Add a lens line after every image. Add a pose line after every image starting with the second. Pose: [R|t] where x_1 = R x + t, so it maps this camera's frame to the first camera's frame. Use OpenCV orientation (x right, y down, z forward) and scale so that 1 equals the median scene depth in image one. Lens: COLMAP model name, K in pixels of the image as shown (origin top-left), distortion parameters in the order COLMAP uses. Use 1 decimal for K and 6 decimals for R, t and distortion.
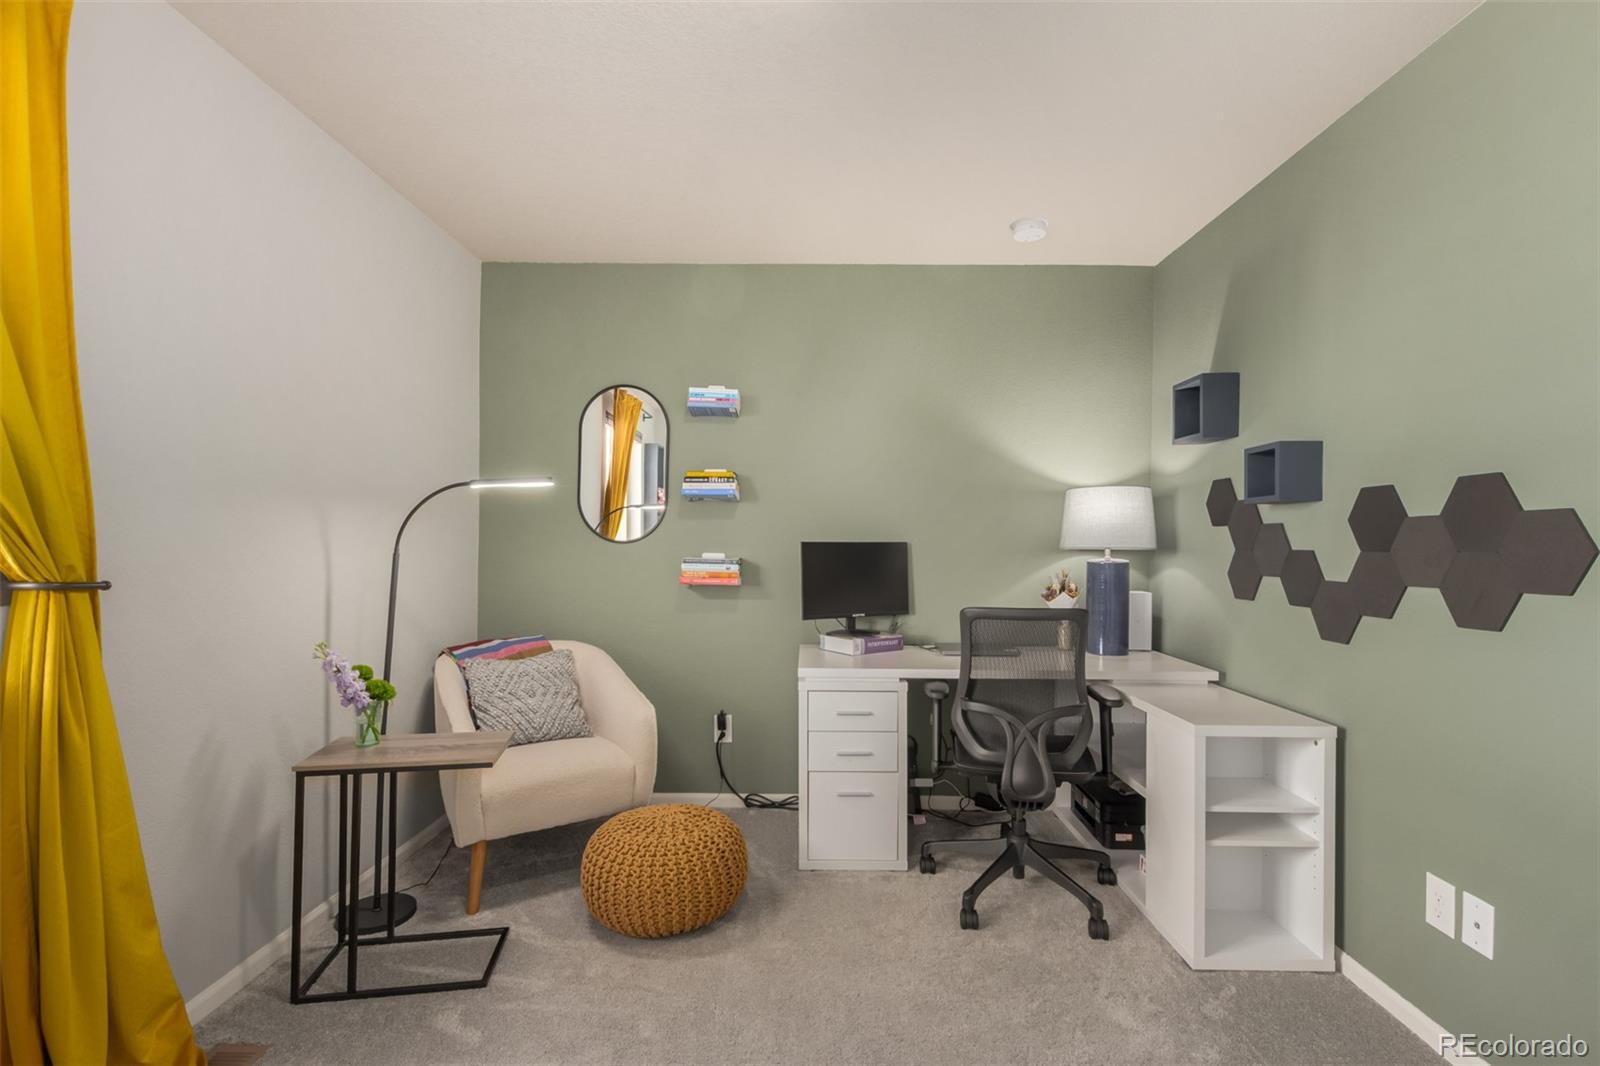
lens RADIAL K [[740.3, 0, 785.2], [0, 740.3, 548.4], [0, 0, 1]] dist [0.004739, -0.000270]
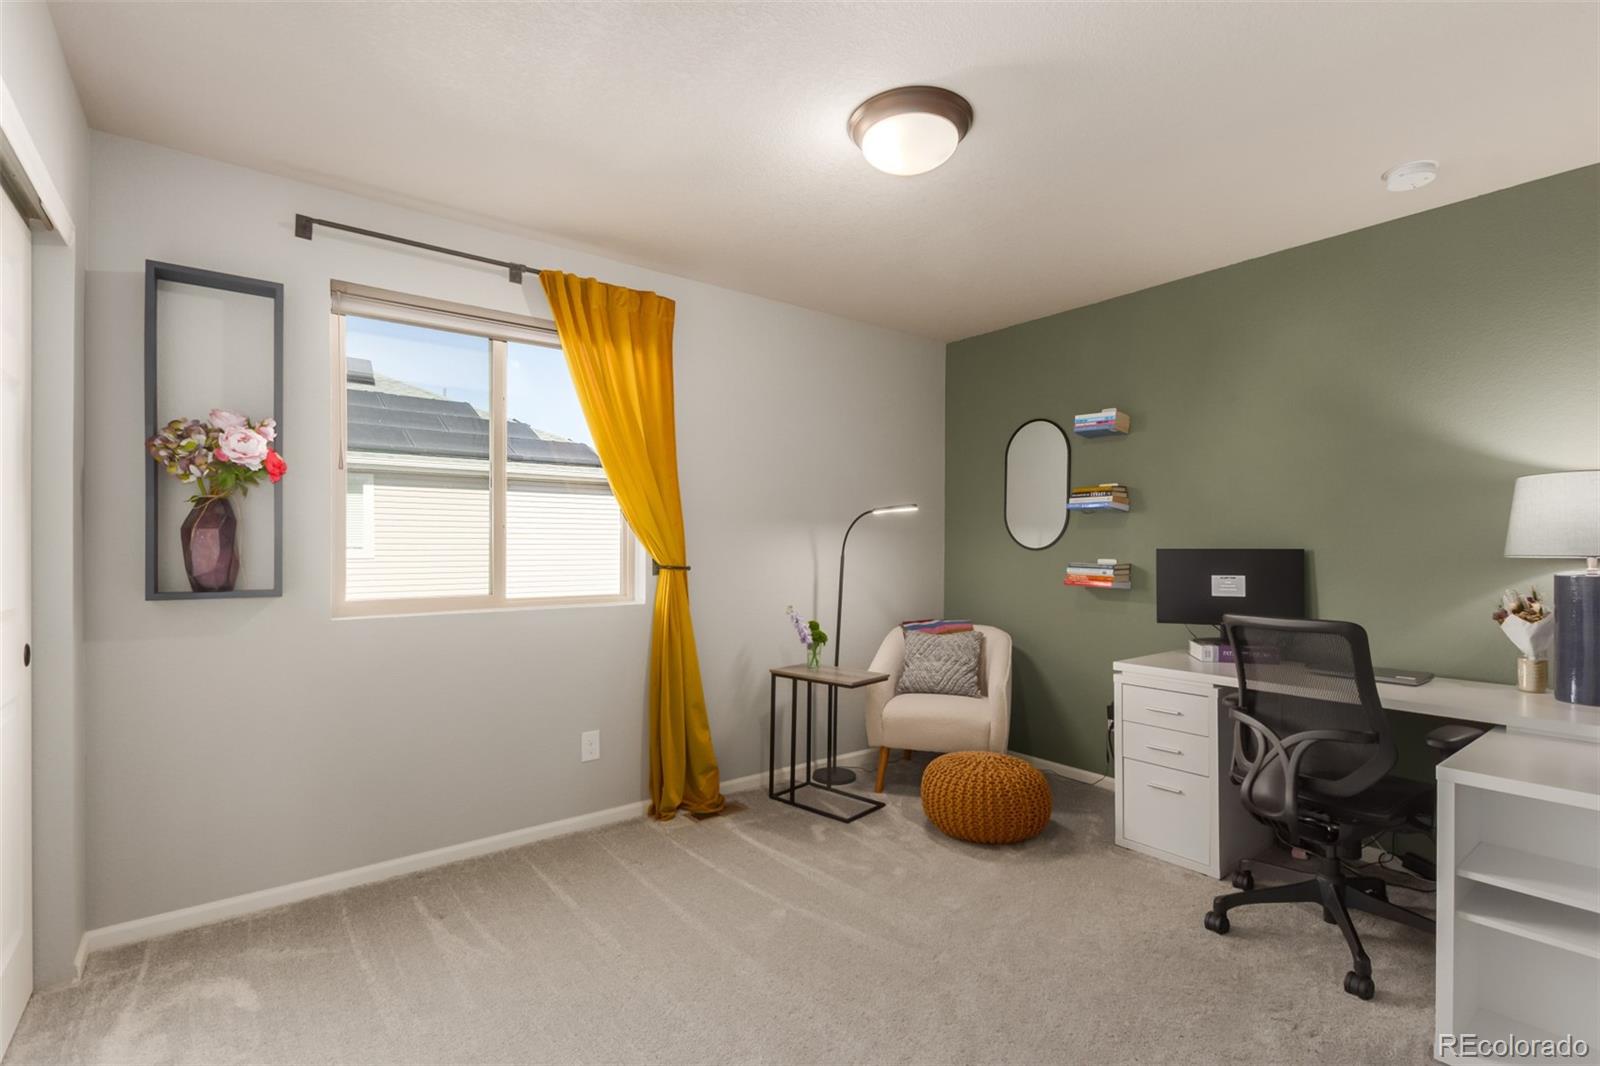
lens RADIAL K [[740.3, 0, 785.2], [0, 740.3, 548.4], [0, 0, 1]] dist [0.004739, -0.000270]
pose [[0.604937, -0.003461, -0.796266, 0.682379], [-0.007886, 0.999915, -0.010337, 0.007456], [0.796234, 0.012533, 0.604858, -0.078804]]
